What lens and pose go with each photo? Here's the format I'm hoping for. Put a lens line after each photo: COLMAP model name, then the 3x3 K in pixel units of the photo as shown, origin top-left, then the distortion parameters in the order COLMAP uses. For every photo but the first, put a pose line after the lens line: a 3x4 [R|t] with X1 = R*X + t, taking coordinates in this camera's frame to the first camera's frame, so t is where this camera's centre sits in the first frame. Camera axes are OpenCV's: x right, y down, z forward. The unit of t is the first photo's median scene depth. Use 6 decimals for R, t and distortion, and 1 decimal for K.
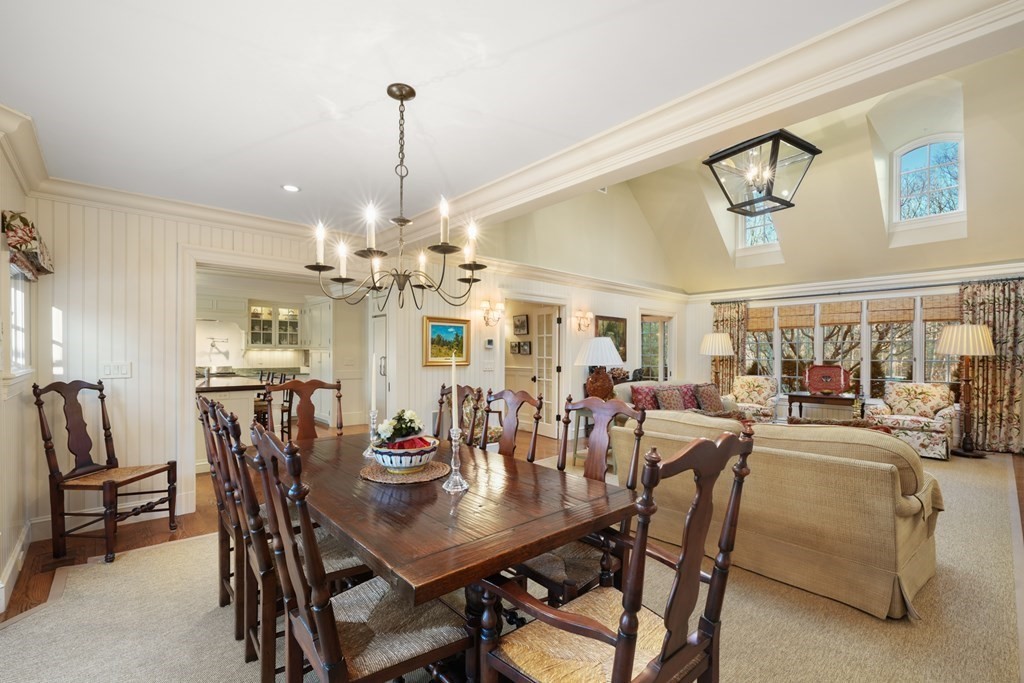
lens RADIAL K [[436.9, 0, 514.4], [0, 436.9, 358.2], [0, 0, 1]] dist [0.000296, 0.000269]
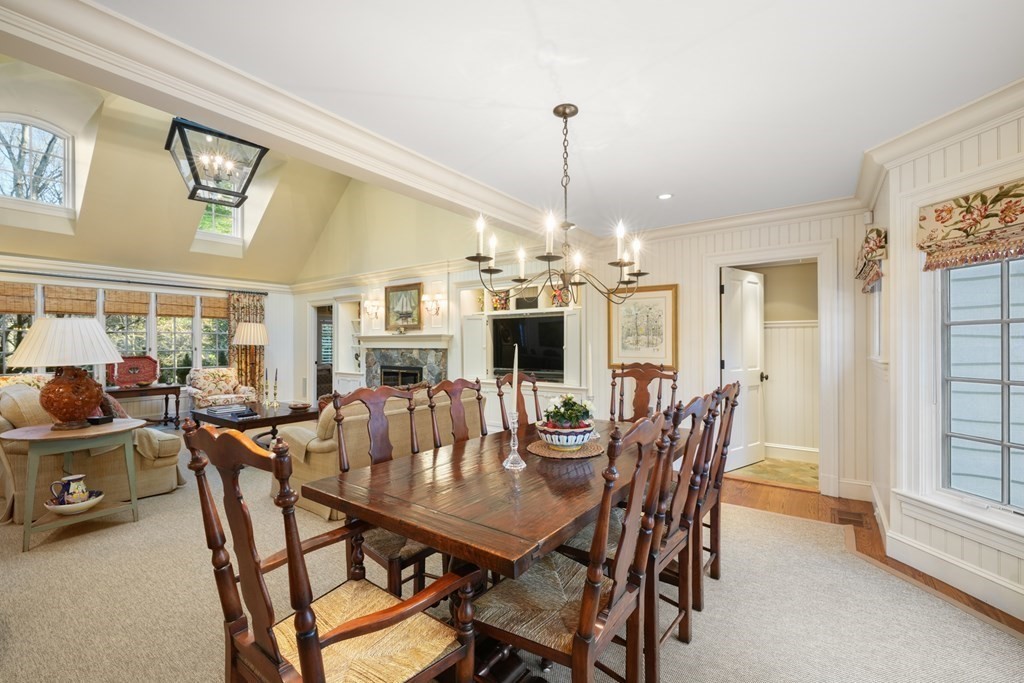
lens RADIAL K [[436.9, 0, 509.7], [0, 436.9, 333.2], [0, 0, 1]] dist [0.000296, 0.000269]
pose [[-0.215084, 0.023531, 0.976312, -0.389649], [0.014376, 0.999678, -0.020927, -0.003566], [-0.976490, 0.009534, -0.215352, 0.409036]]
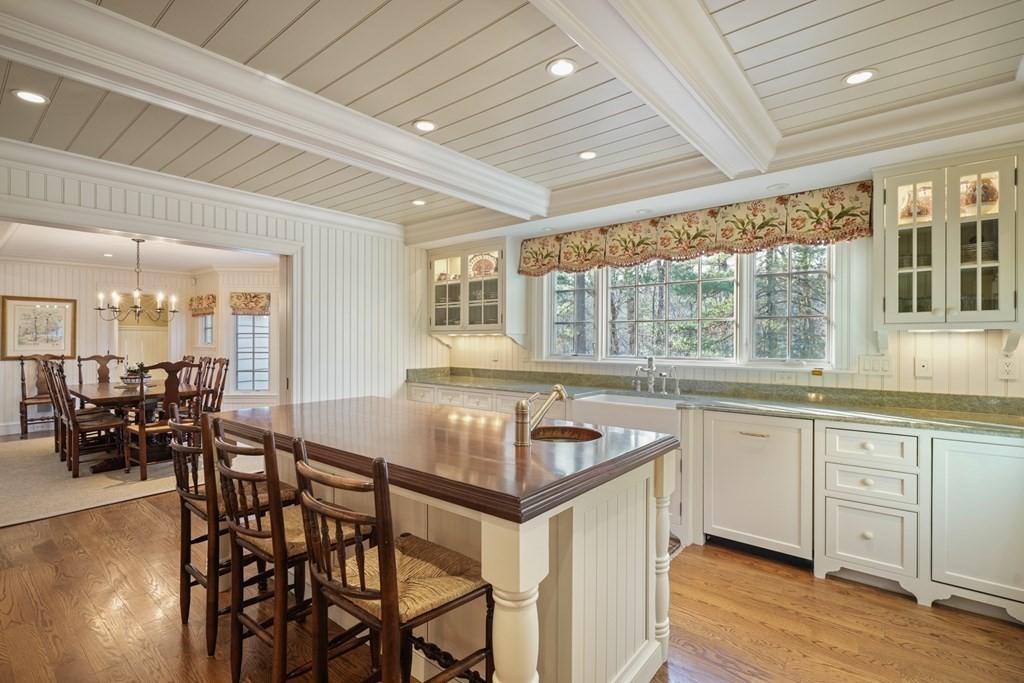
lens RADIAL K [[465.6, 0, 500.0], [0, 465.6, 350.9], [0, 0, 1]] dist [0.003552, -0.003168]
pose [[-0.990956, -0.001150, -0.134185, -0.583607], [-0.006204, 0.999287, 0.037252, -0.019036], [0.134046, 0.037748, -0.990256, 1.154429]]
